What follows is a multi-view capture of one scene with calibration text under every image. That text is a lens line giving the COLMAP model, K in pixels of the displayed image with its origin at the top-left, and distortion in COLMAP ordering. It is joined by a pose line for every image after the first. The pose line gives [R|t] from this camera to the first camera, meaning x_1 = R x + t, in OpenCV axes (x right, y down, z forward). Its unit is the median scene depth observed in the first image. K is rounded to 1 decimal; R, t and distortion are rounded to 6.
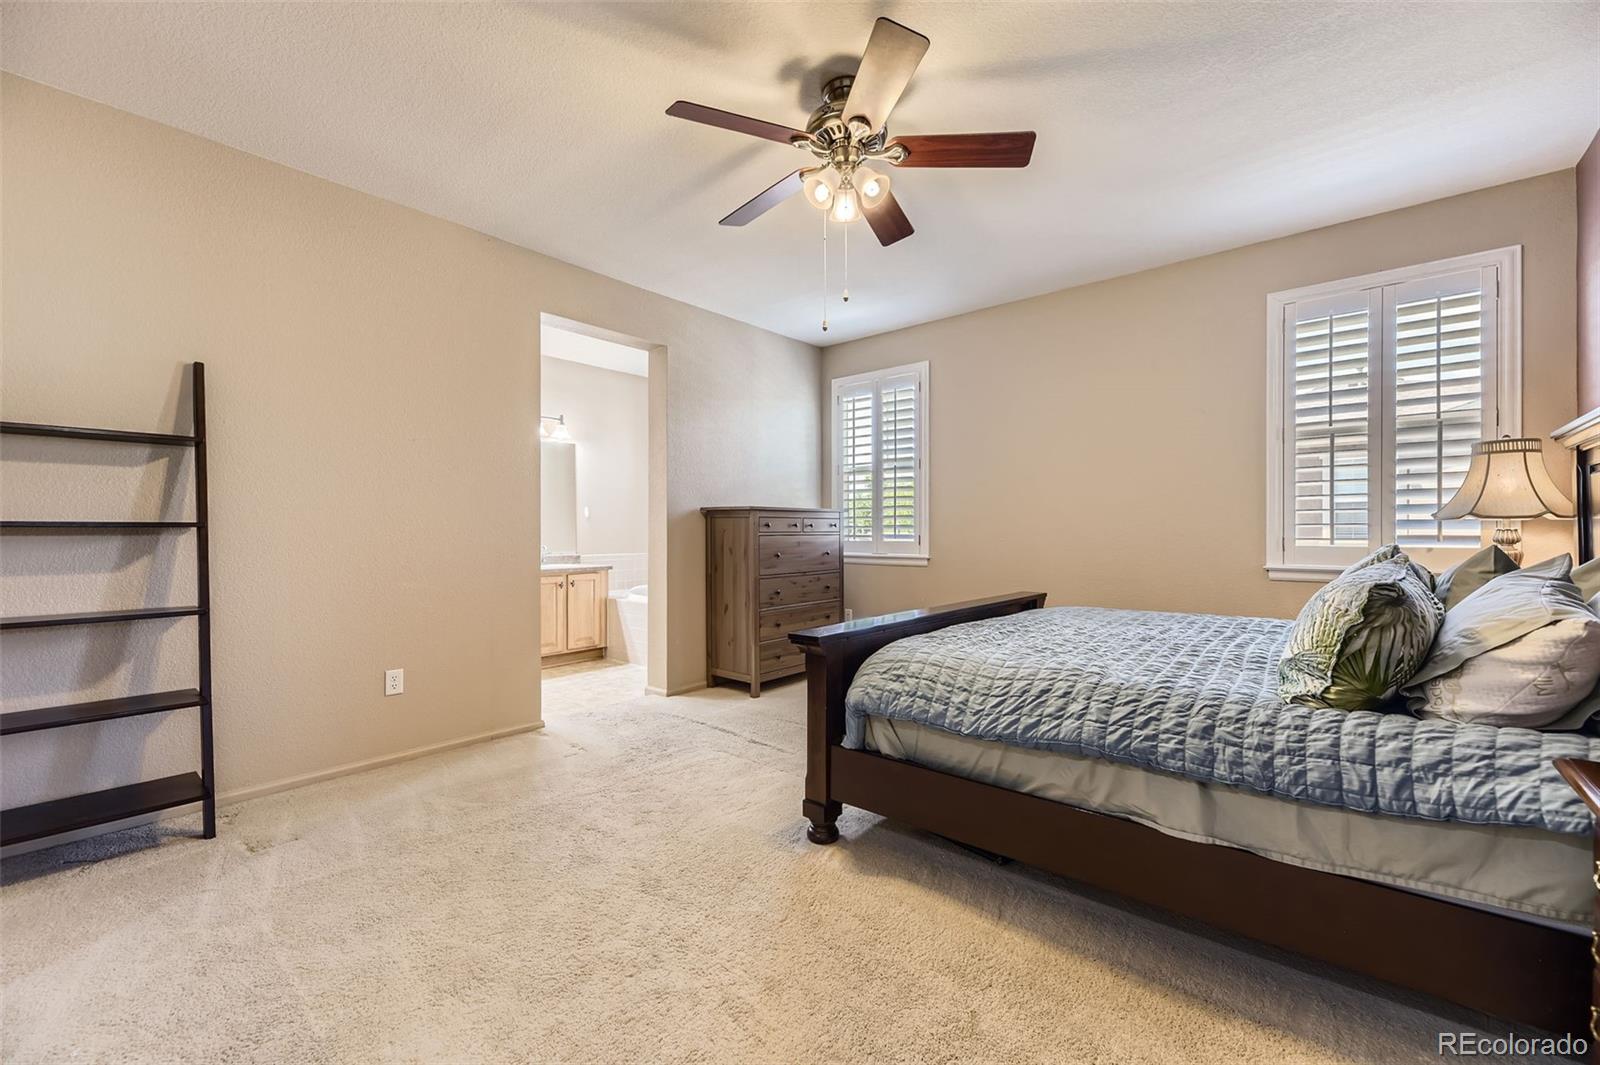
lens RADIAL K [[643.7, 0, 800.0], [0, 643.7, 532.5], [0, 0, 1]] dist [0.007336, 0.000015]
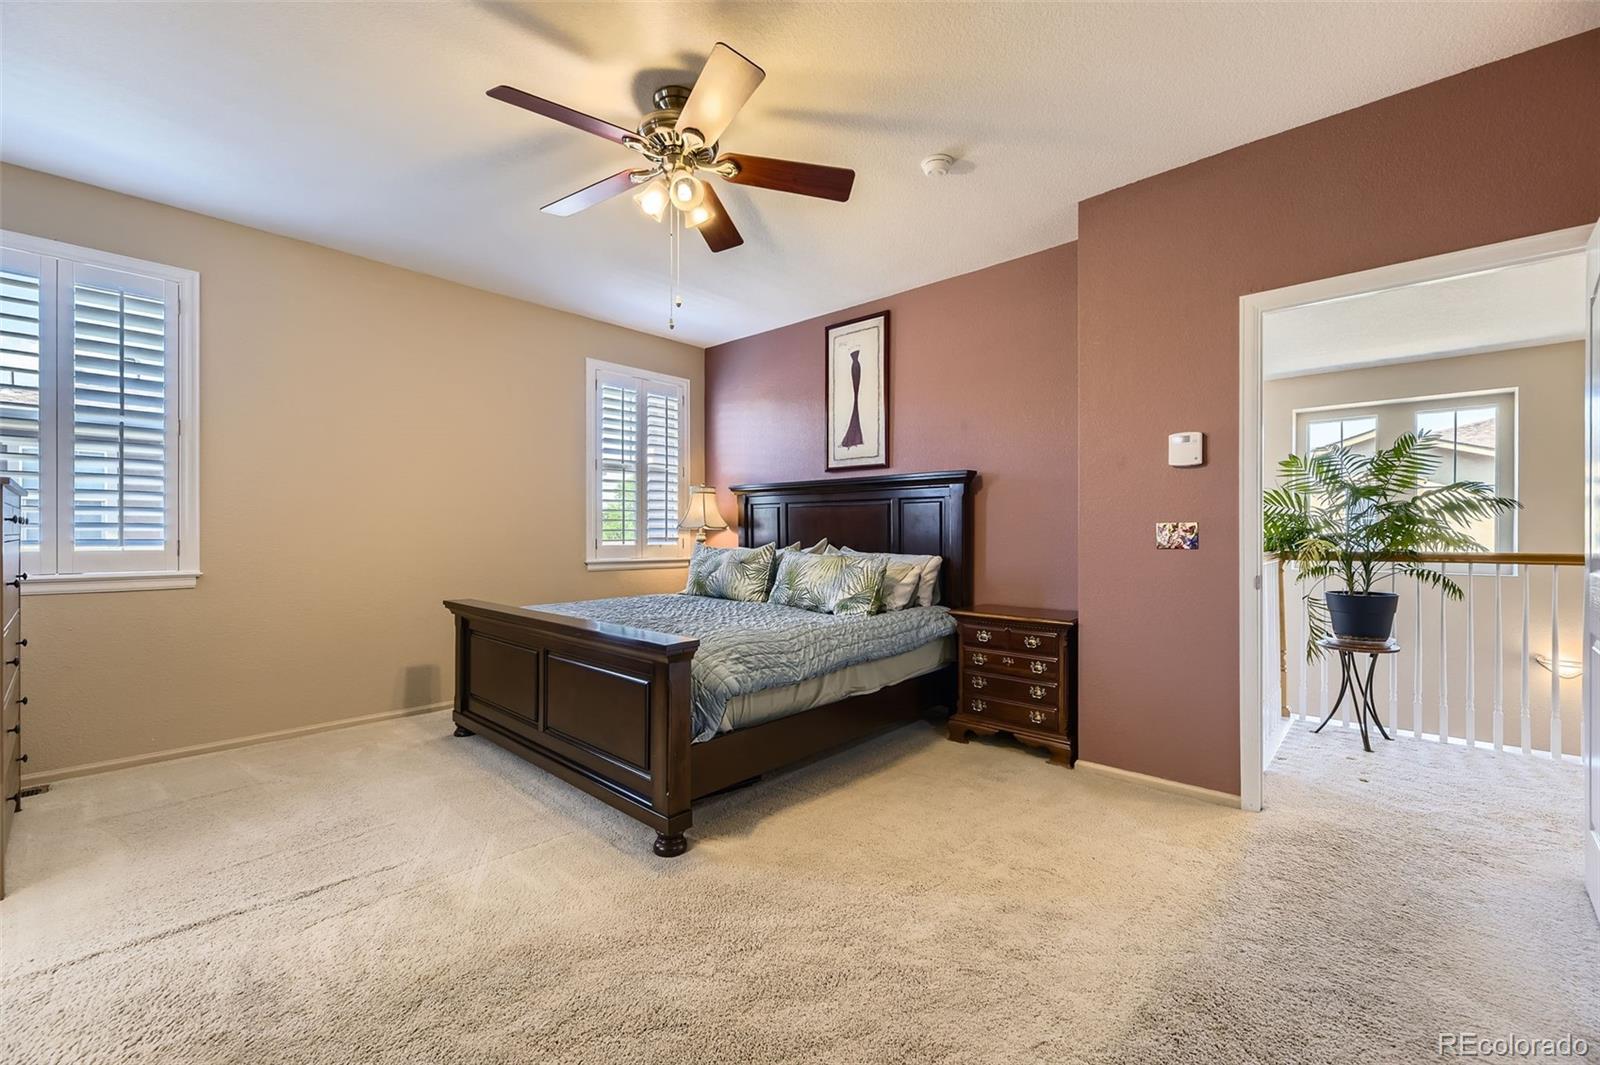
lens RADIAL K [[654.4, 0, 813.8], [0, 654.4, 538.4], [0, 0, 1]] dist [0.001896, -0.000366]
pose [[0.032491, -0.003219, 0.999467, -0.942367], [-0.001099, 0.999994, 0.003257, 0.000074], [-0.999471, -0.001205, 0.032487, 0.752717]]
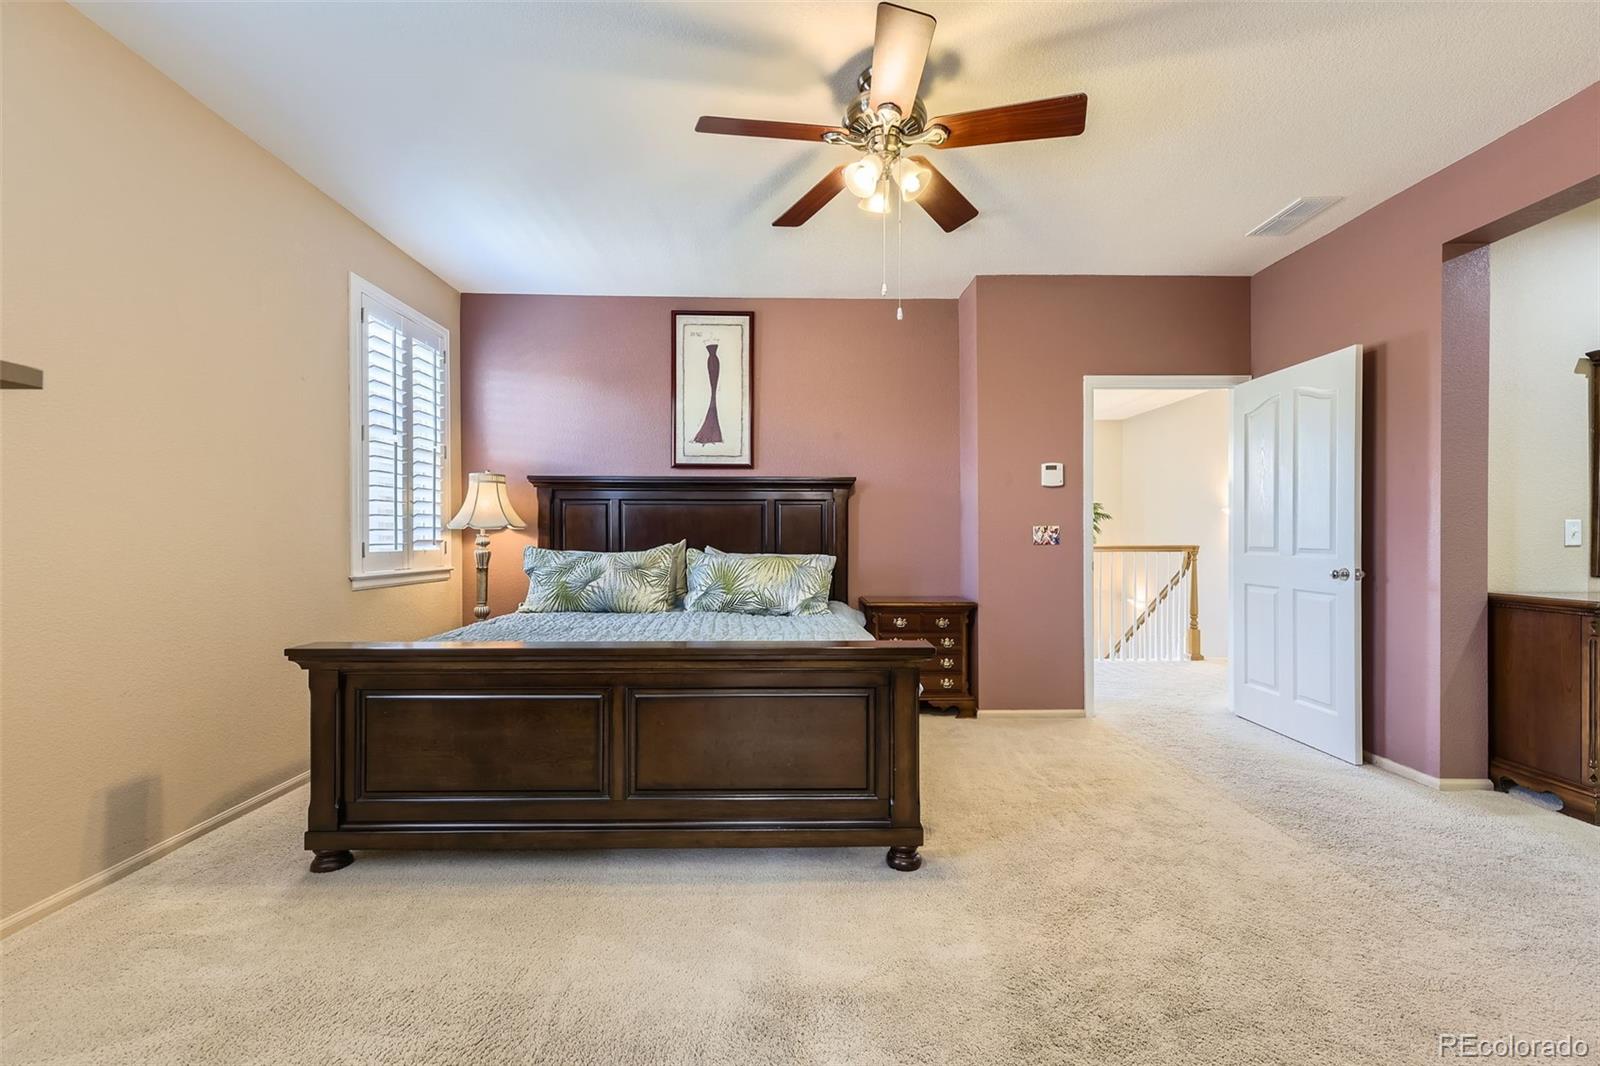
lens RADIAL K [[654.4, 0, 813.8], [0, 654.4, 538.9], [0, 0, 1]] dist [0.001896, -0.000366]
pose [[-0.661029, 0.000551, 0.750361, -0.583393], [0.003205, 0.999993, 0.002089, 0.002214], [-0.750354, 0.003786, -0.661025, 1.727508]]
